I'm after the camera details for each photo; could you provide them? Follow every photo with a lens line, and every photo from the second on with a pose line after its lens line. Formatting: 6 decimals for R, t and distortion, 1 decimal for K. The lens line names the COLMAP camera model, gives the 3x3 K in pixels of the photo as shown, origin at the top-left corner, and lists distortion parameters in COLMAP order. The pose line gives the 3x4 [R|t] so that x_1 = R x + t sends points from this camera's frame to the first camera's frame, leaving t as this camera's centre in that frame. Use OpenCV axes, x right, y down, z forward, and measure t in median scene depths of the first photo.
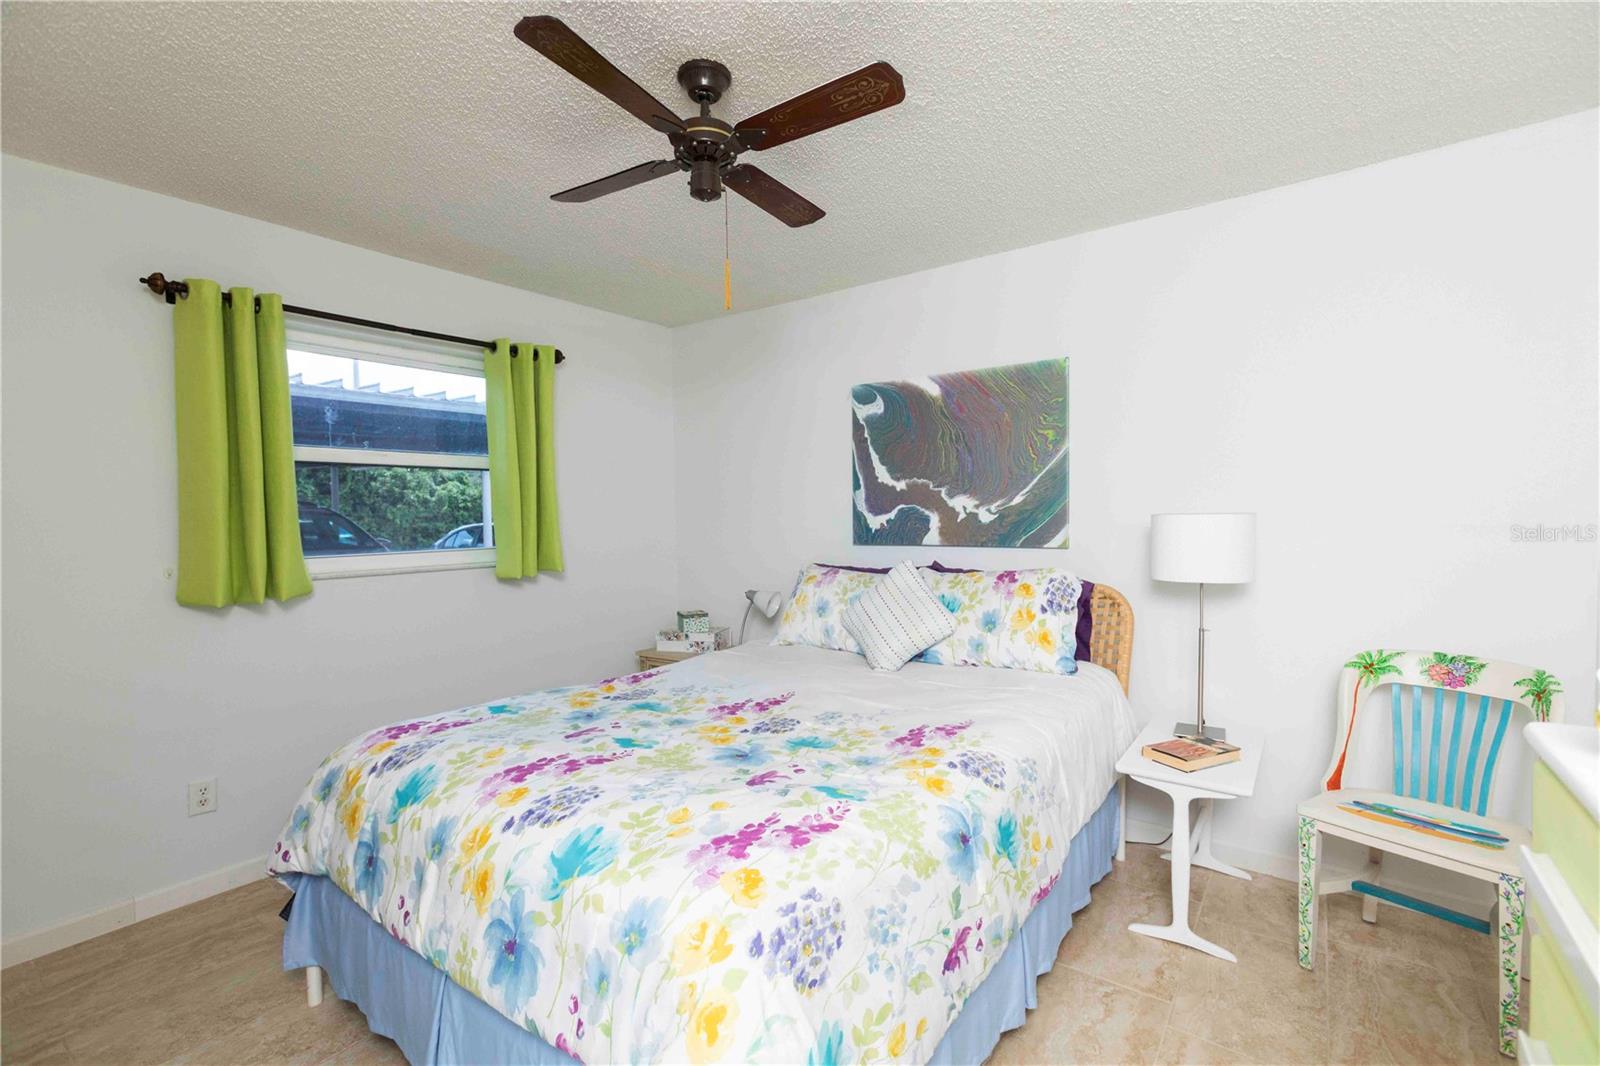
lens RADIAL K [[710.7, 0, 800.1], [0, 710.7, 525.4], [0, 0, 1]] dist [-0.023745, 0.011801]
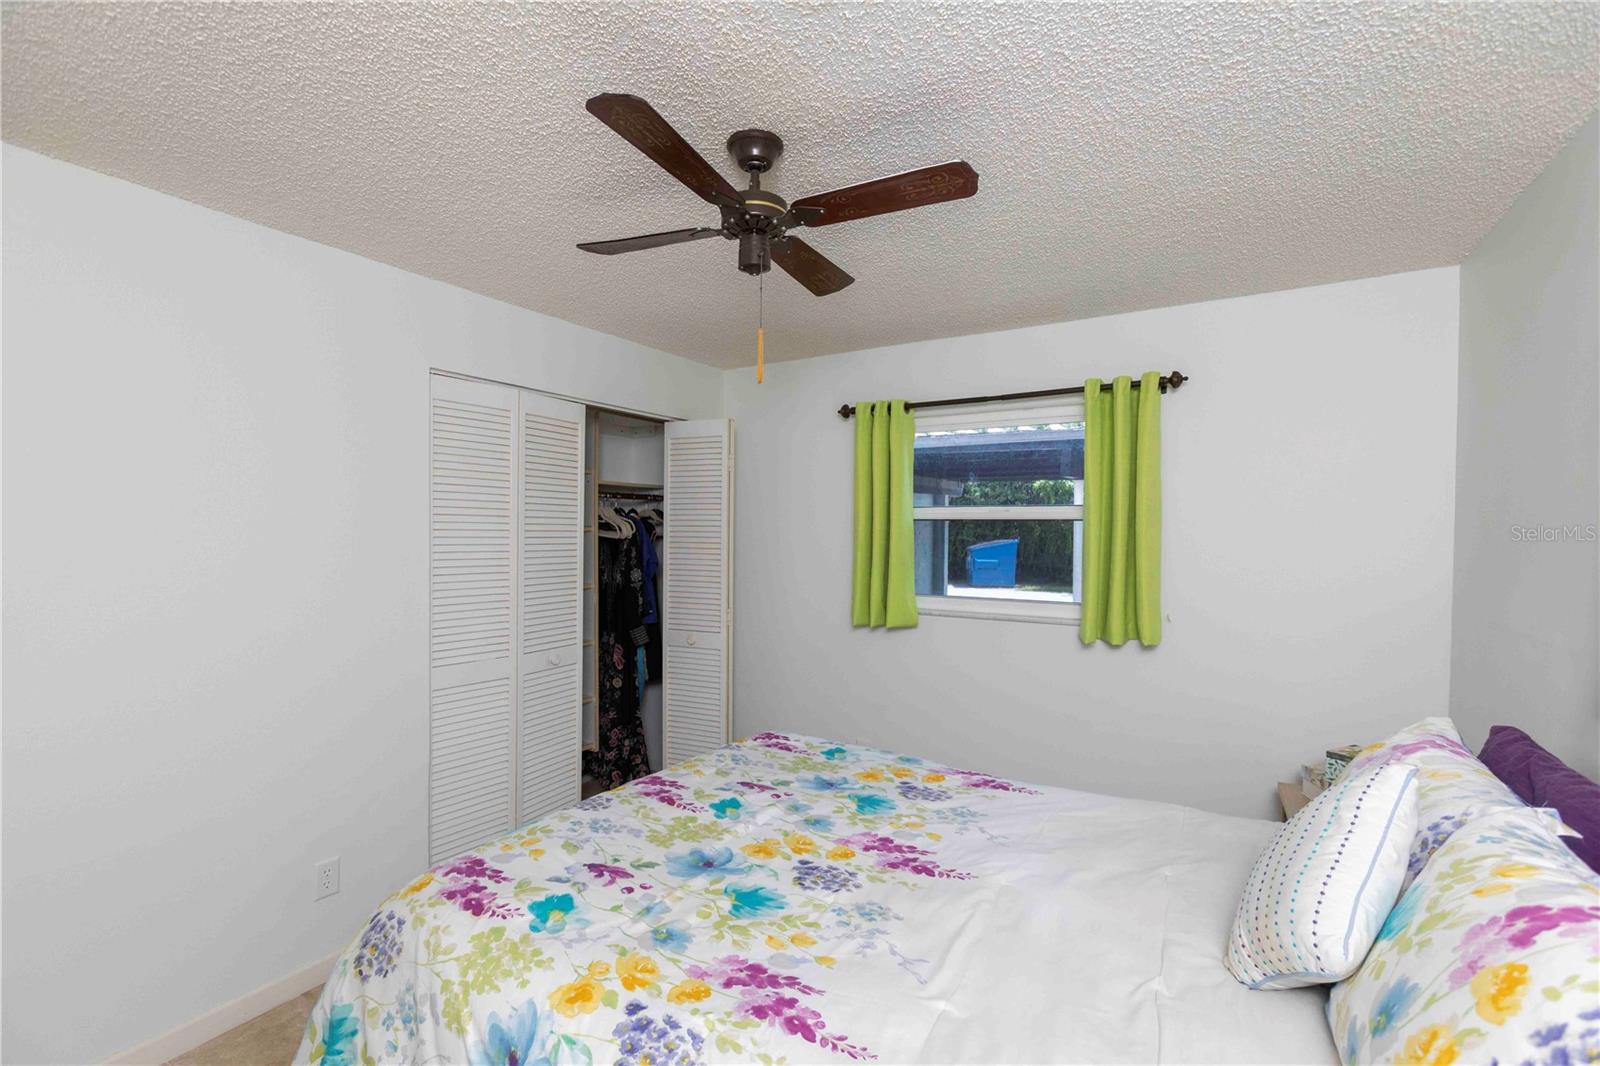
lens RADIAL K [[710.7, 0, 800.1], [0, 710.7, 525.4], [0, 0, 1]] dist [-0.023745, 0.011801]
pose [[0.111192, 0.011414, -0.993733, 0.765208], [-0.032291, 0.999448, 0.007867, -0.120843], [0.993274, 0.031214, 0.111499, 0.896168]]
